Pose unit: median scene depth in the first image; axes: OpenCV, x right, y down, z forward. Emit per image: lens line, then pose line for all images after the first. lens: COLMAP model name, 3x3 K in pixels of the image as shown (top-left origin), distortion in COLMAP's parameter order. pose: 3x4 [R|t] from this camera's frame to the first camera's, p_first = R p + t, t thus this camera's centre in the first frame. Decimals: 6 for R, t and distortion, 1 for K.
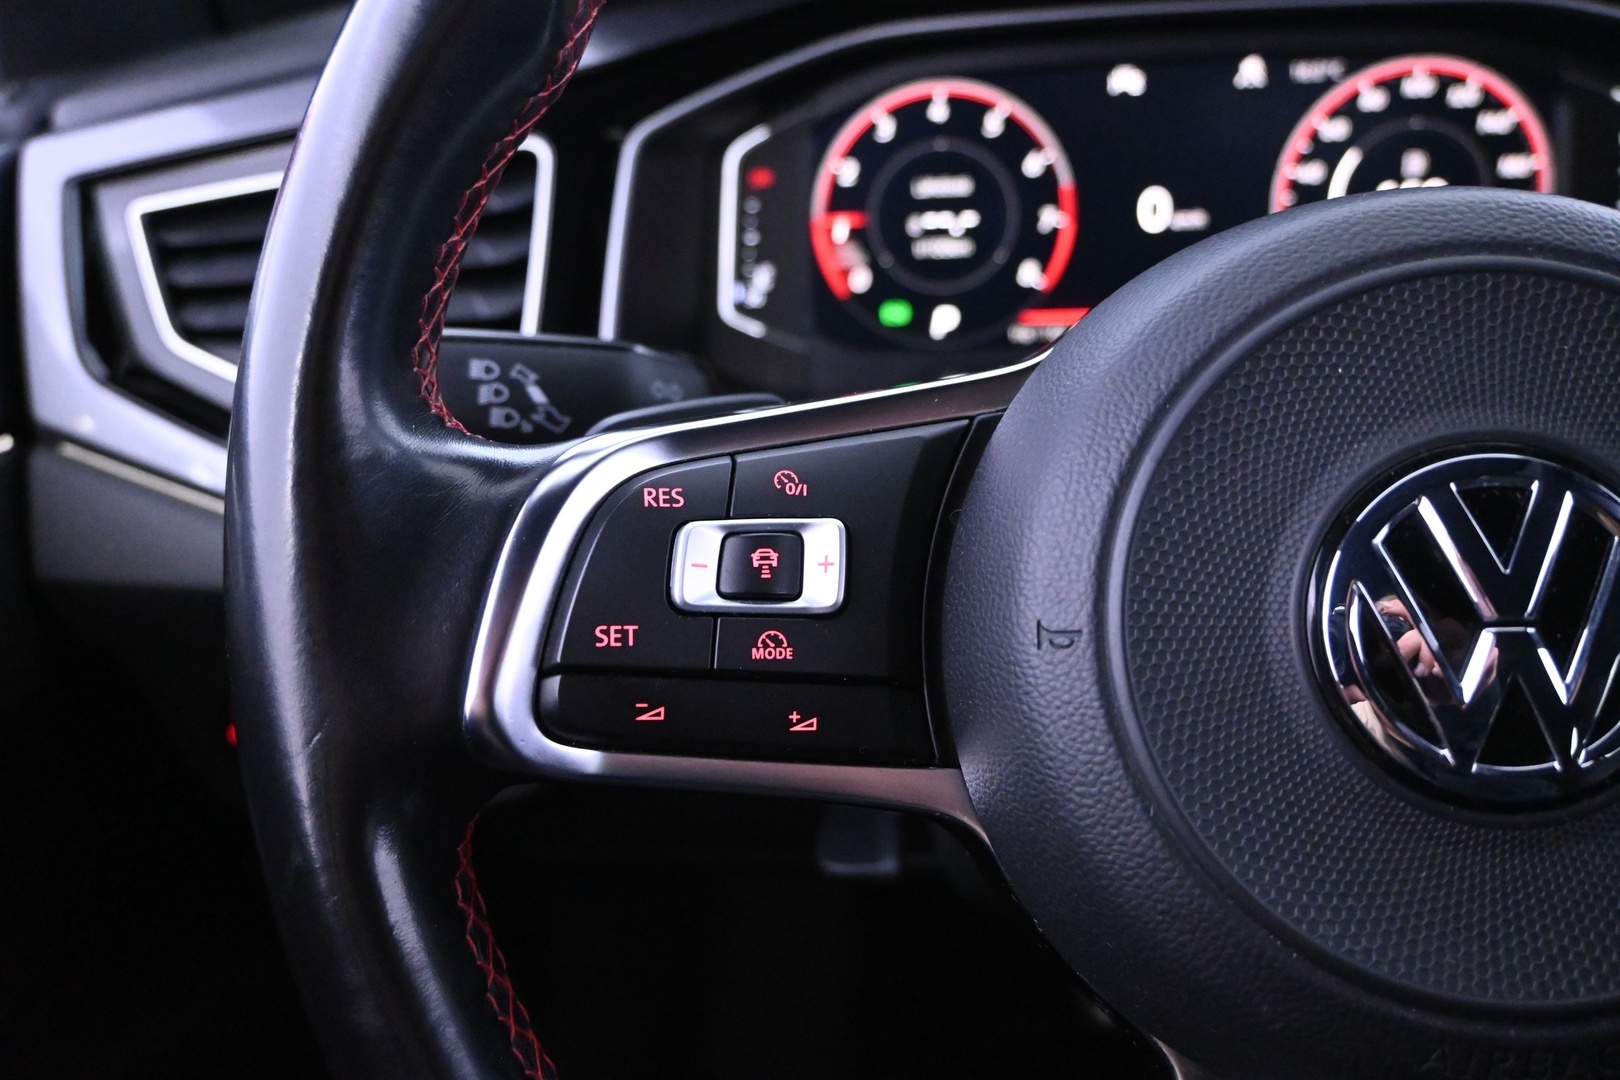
lens RADIAL K [[1318.7, 0, 810.0], [0, 1318.7, 540.0], [0, 0, 1]] dist [-0.010951, -0.003783]
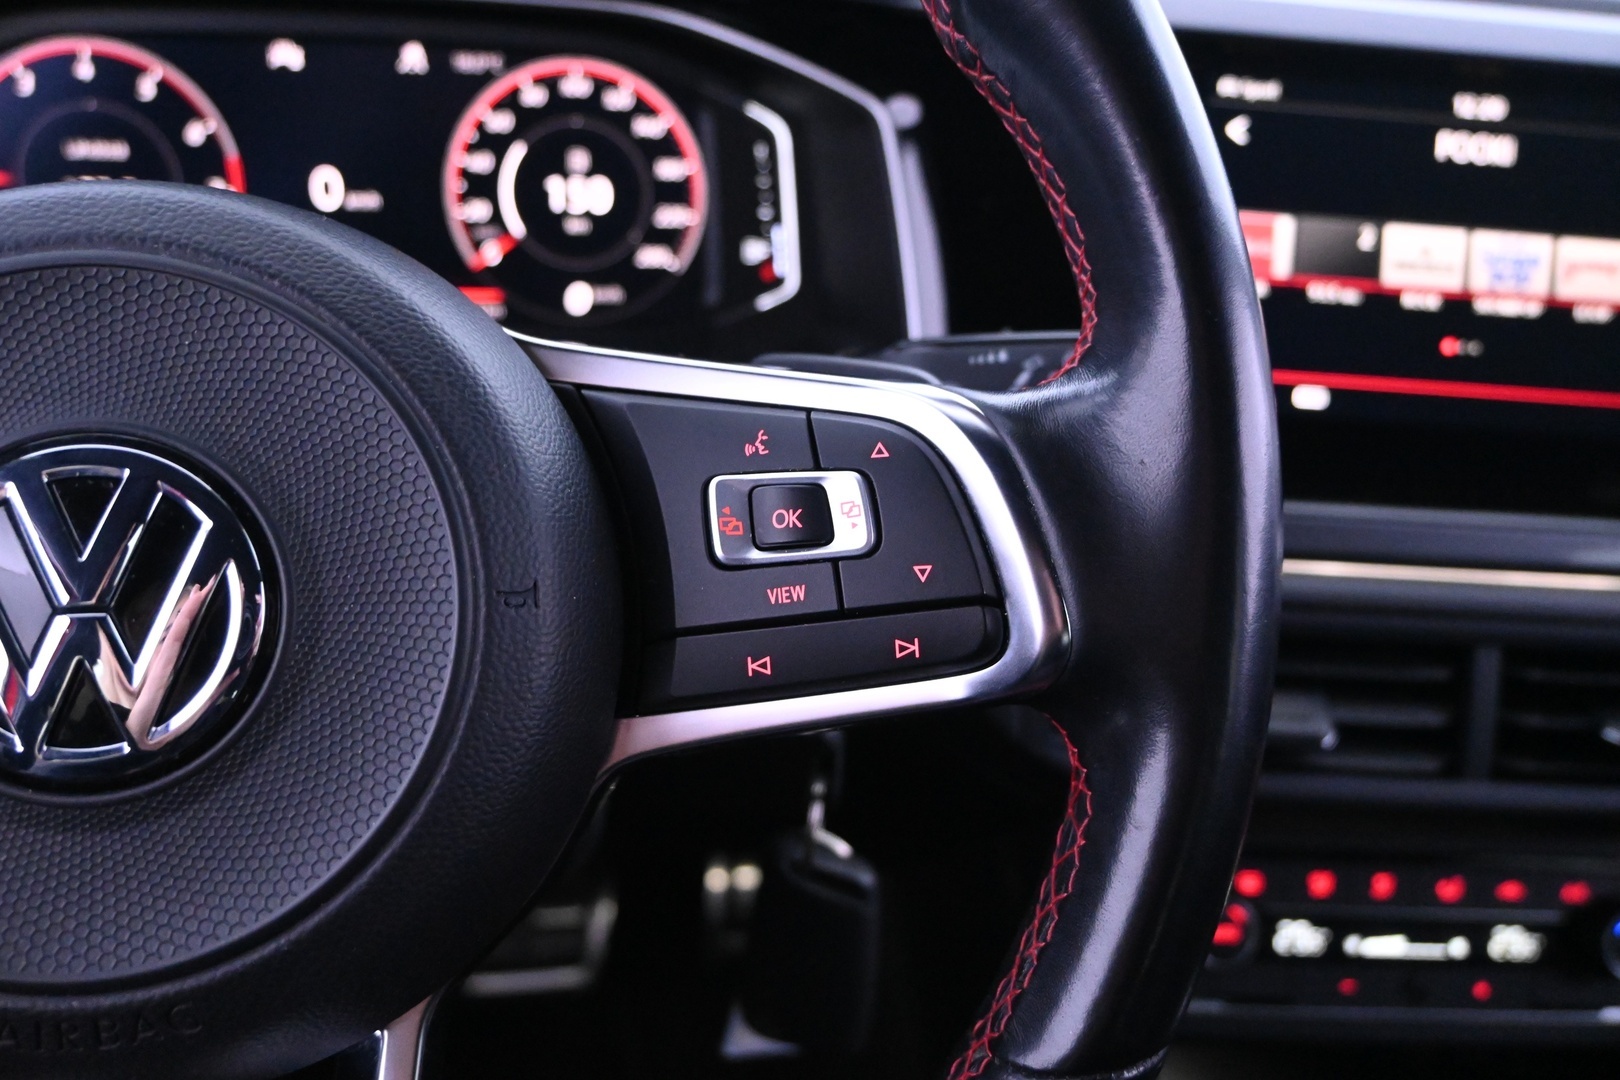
lens RADIAL K [[1318.7, 0, 810.0], [0, 1318.7, 540.0], [0, 0, 1]] dist [-0.010951, -0.003783]
pose [[0.953853, -0.010871, 0.300077, 0.316305], [0.004937, 0.999777, 0.020527, -0.004004], [-0.300234, -0.018098, 0.953694, -0.063808]]
